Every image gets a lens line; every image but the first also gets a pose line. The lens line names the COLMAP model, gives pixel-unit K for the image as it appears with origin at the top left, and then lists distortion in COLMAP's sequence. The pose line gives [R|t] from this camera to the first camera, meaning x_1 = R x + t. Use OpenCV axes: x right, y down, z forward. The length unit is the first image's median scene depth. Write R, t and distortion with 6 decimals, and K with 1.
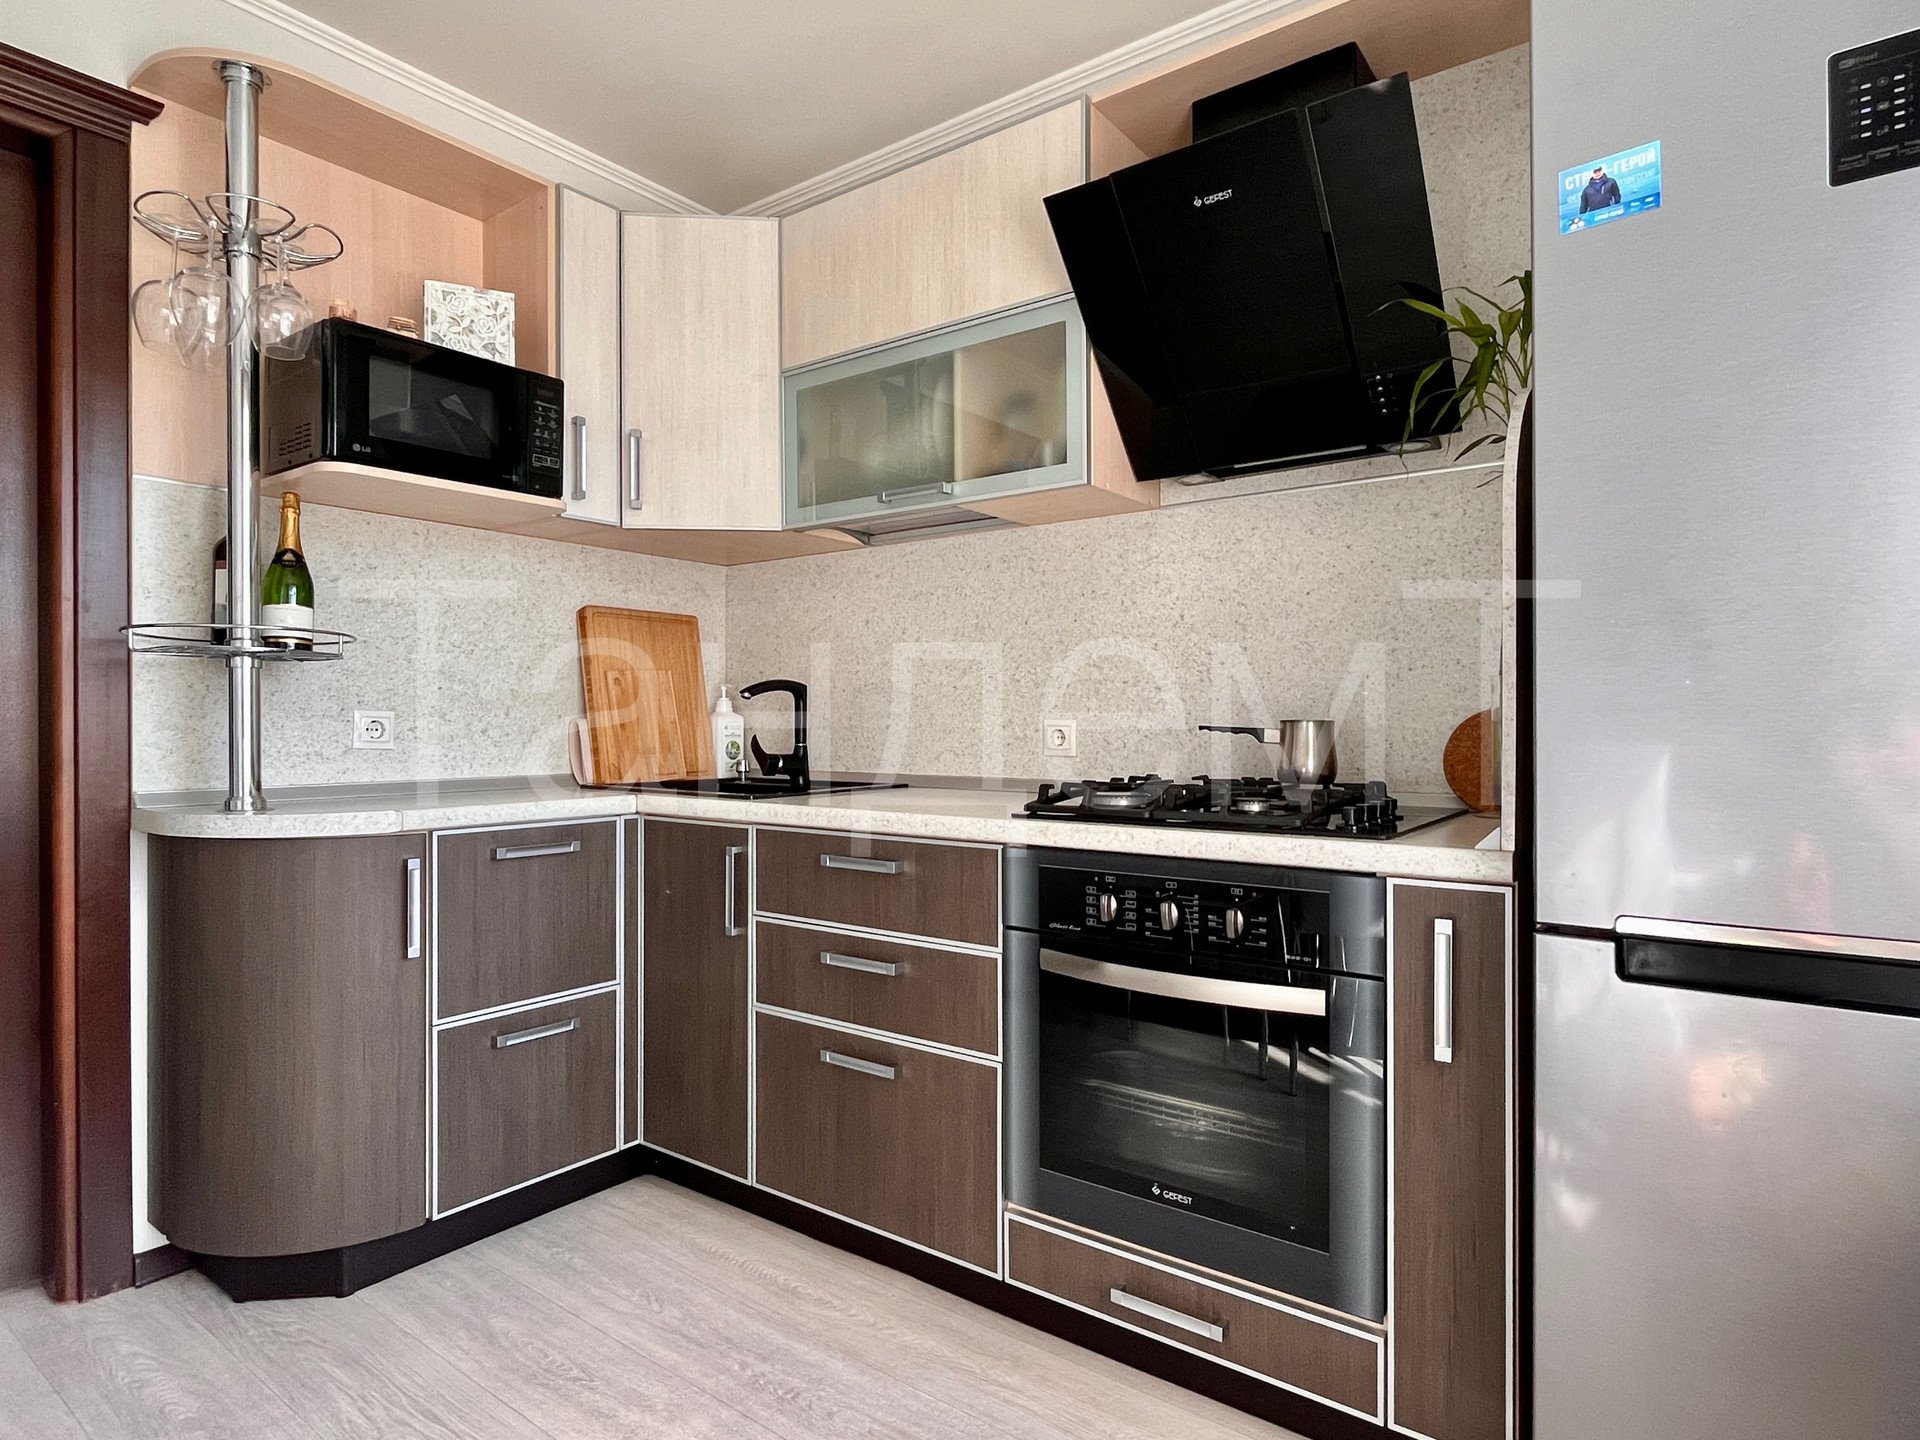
lens RADIAL K [[1051.2, 0, 963.3], [0, 1051.2, 725.7], [0, 0, 1]] dist [-0.003063, -0.000816]
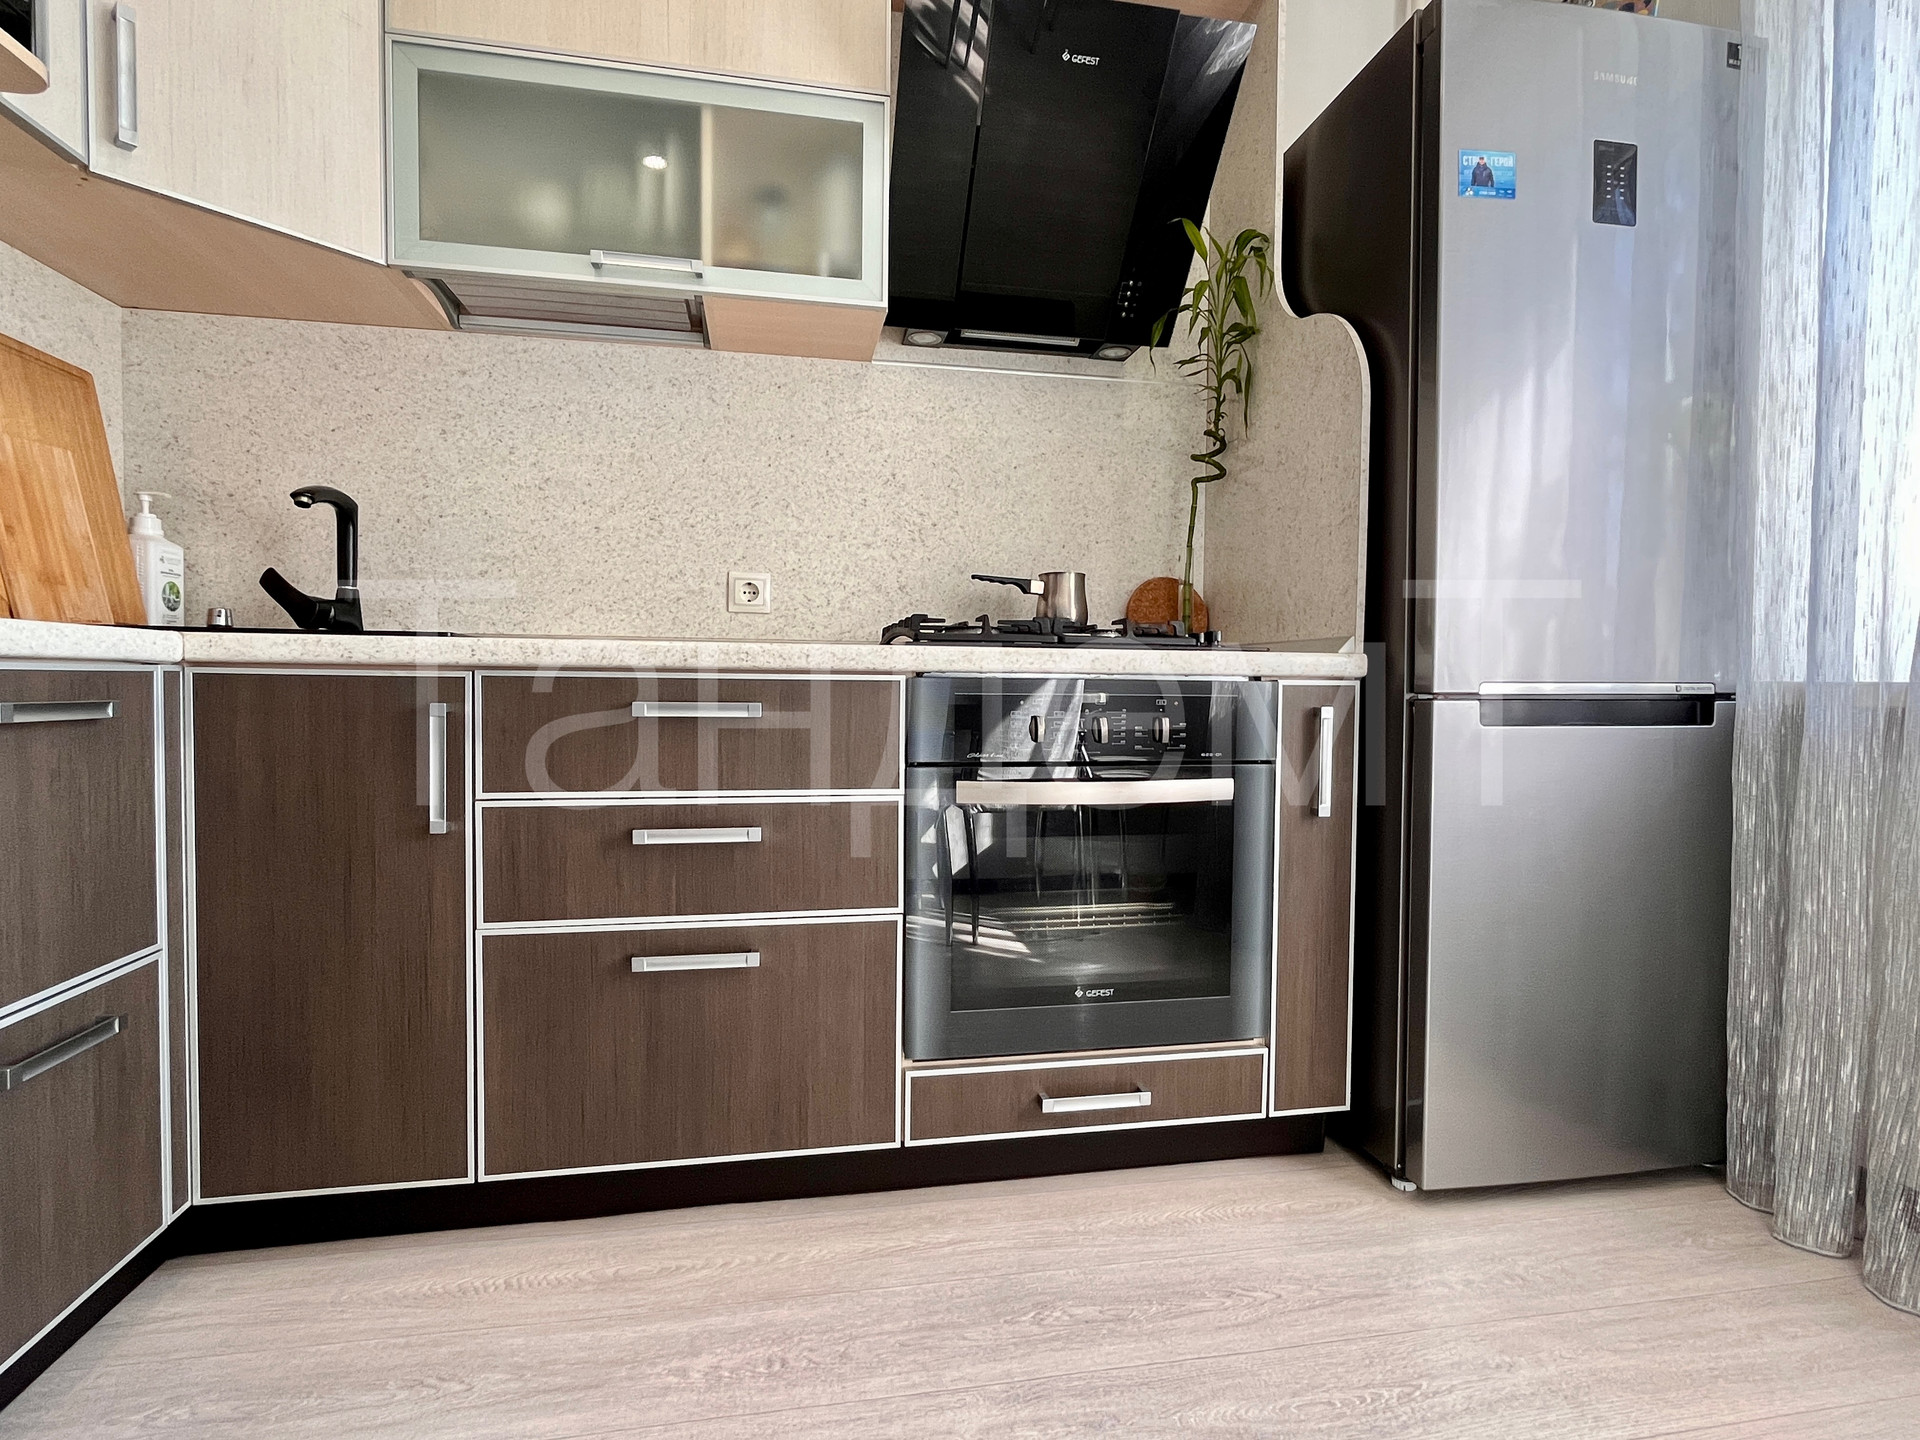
lens RADIAL K [[971.1, 0, 971.1], [0, 971.1, 716.3], [0, 0, 1]] dist [-0.001452, -0.000625]
pose [[0.675392, -0.019106, 0.737211, -0.452811], [-0.008856, 0.999382, 0.034014, 0.099713], [-0.737405, -0.029501, 0.674806, 0.323737]]
